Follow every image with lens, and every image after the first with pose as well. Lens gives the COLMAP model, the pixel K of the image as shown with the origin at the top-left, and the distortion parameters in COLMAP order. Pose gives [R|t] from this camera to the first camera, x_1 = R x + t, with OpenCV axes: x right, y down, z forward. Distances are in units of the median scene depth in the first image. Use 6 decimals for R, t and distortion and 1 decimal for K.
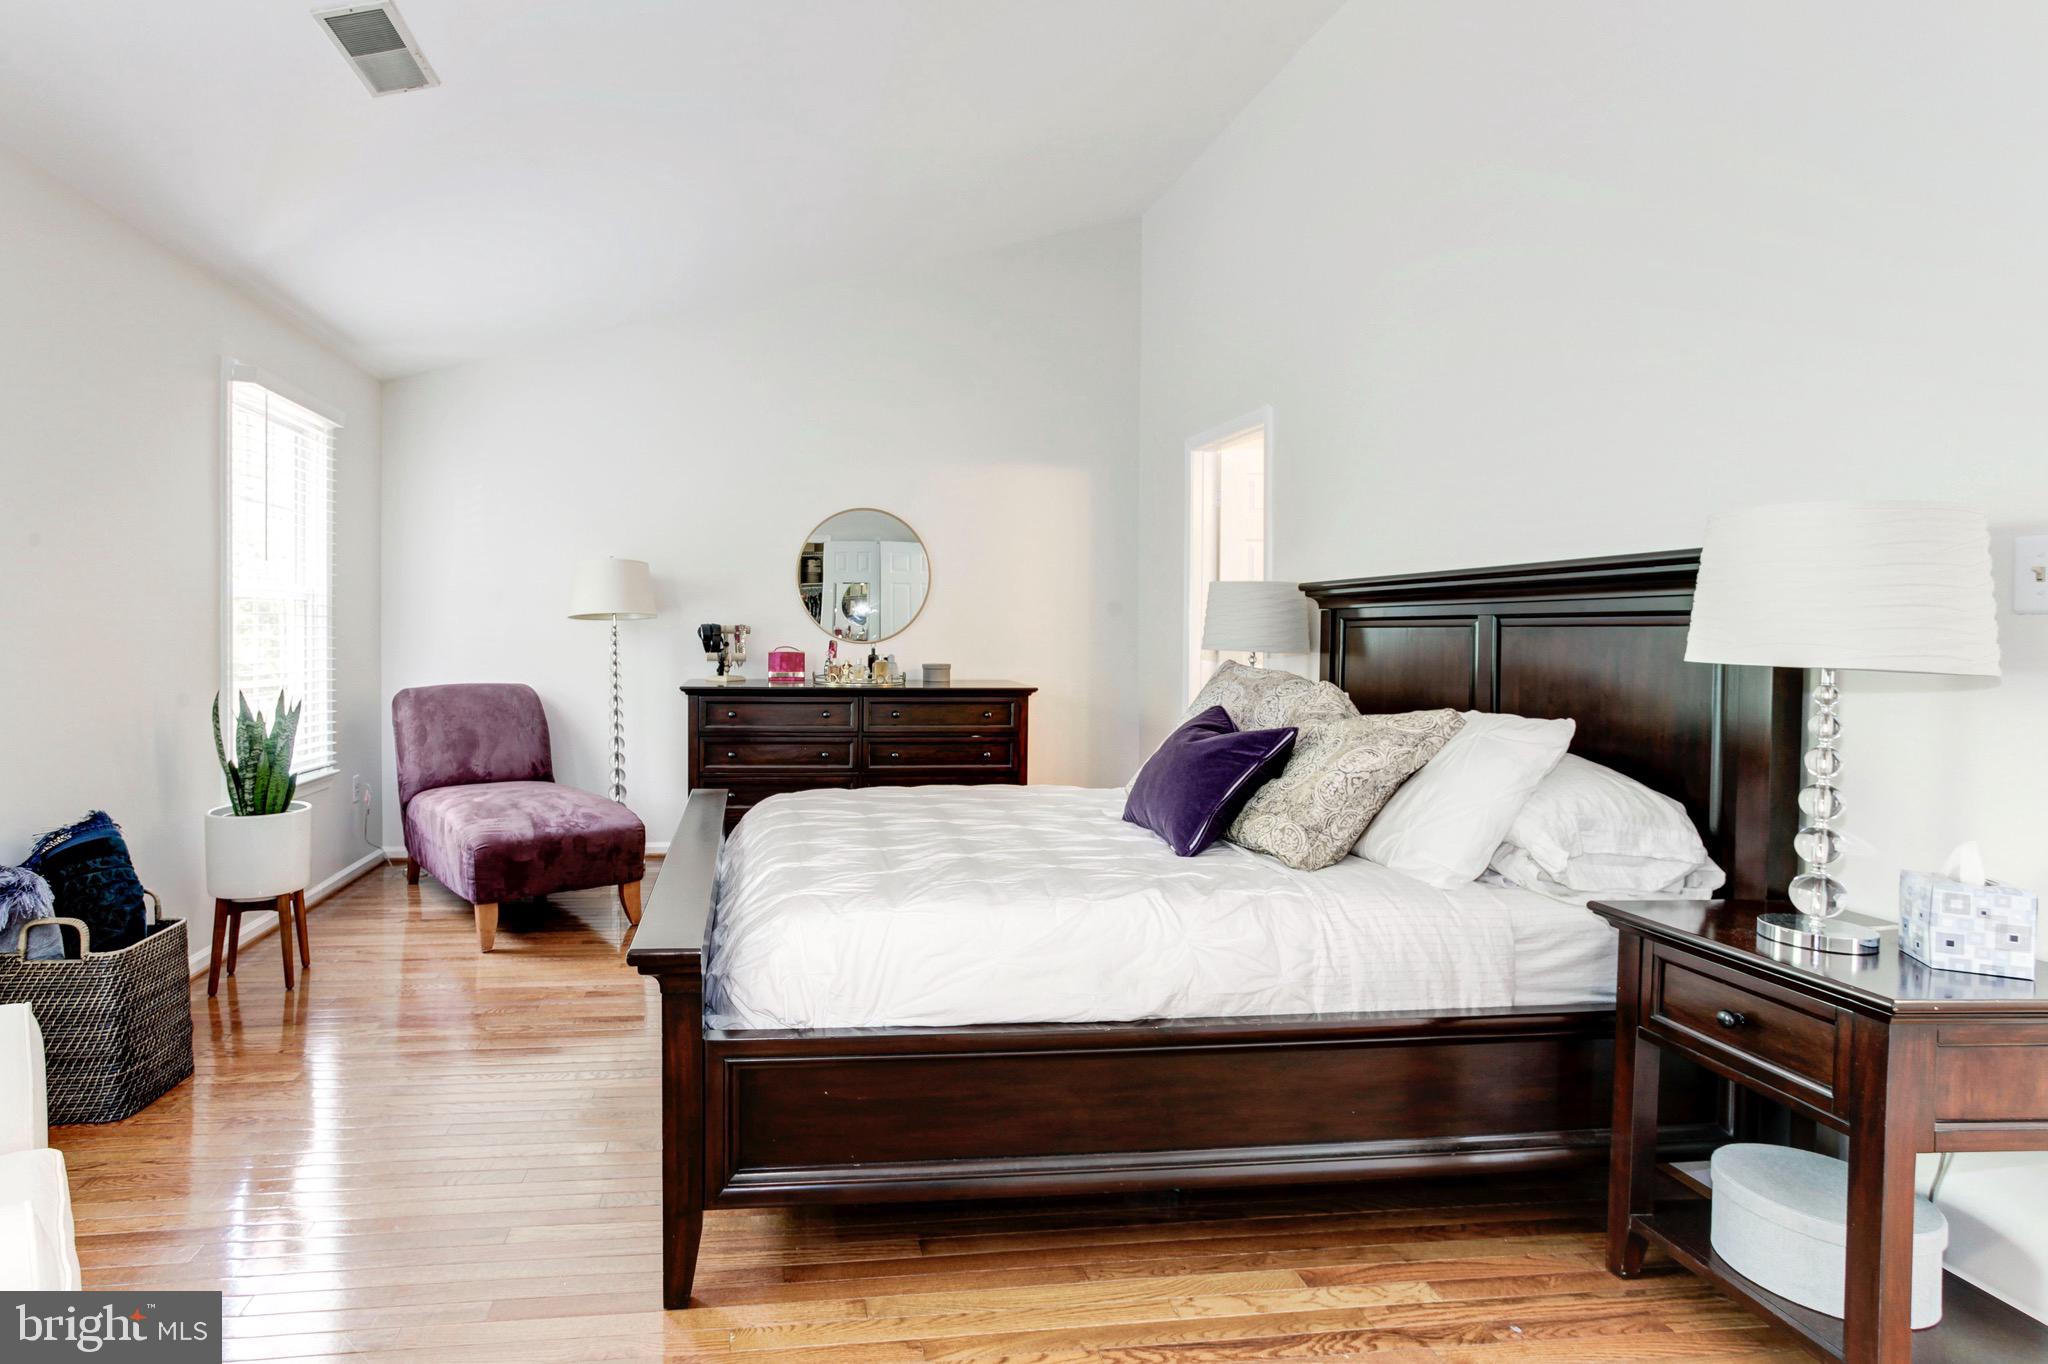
lens RADIAL K [[1065.1, 0, 870.1], [0, 1065.1, 647.1], [0, 0, 1]] dist [-0.002500, -0.000277]
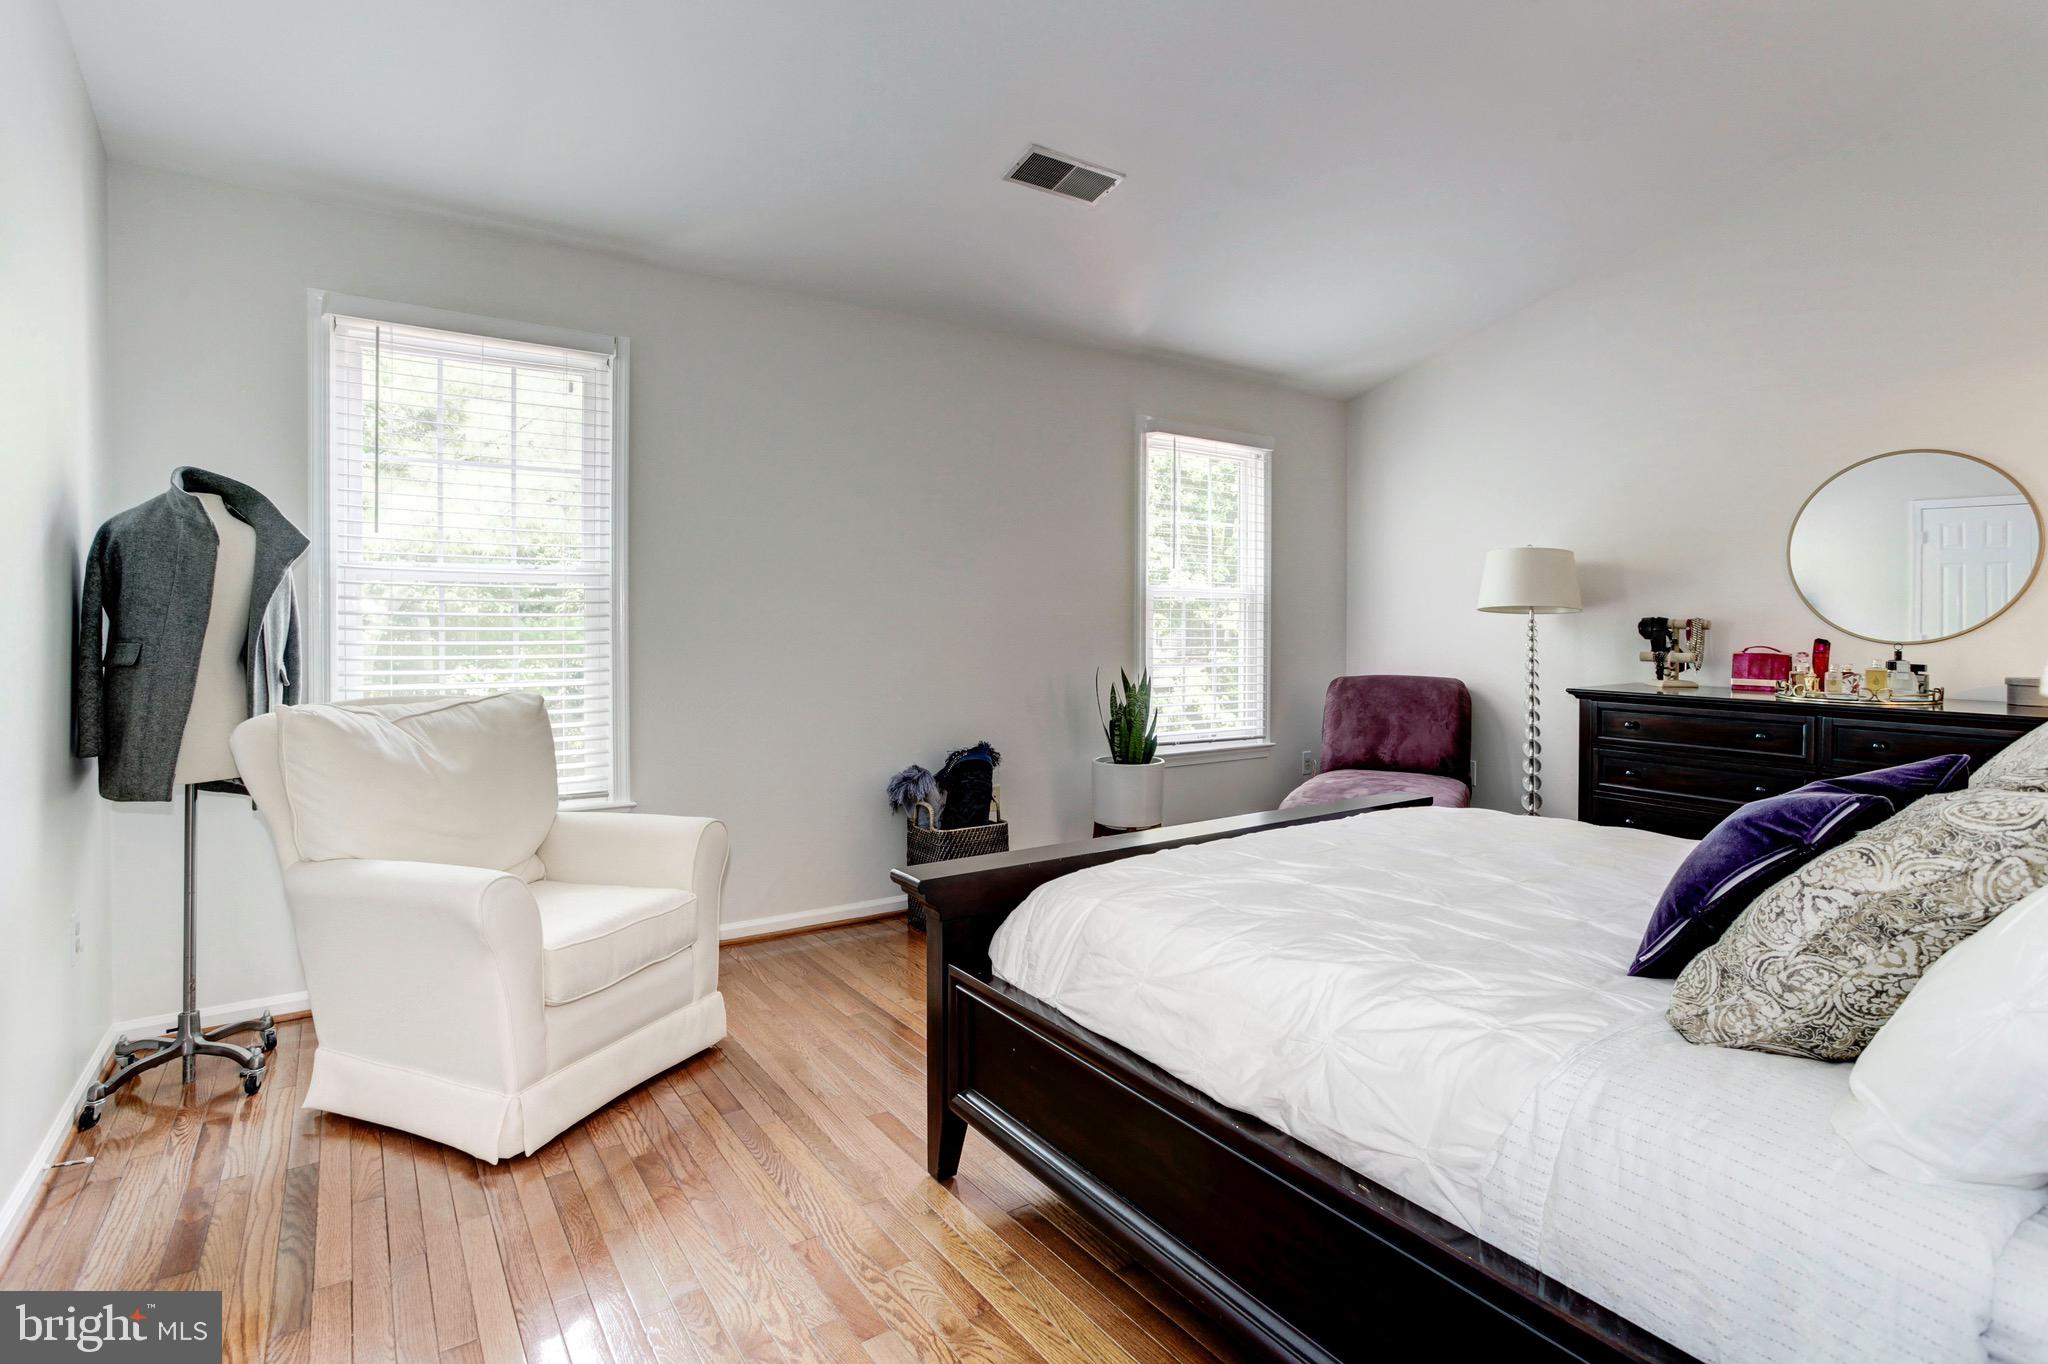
lens RADIAL K [[1016.4, 0, 1021.4], [0, 1016.4, 635.7], [0, 0, 1]] dist [0.001732, 0.000483]
pose [[0.478720, 0.009079, -0.877921, 0.335865], [-0.017144, 0.999853, 0.000991, 0.000515], [0.877800, 0.014576, 0.478805, 0.199812]]
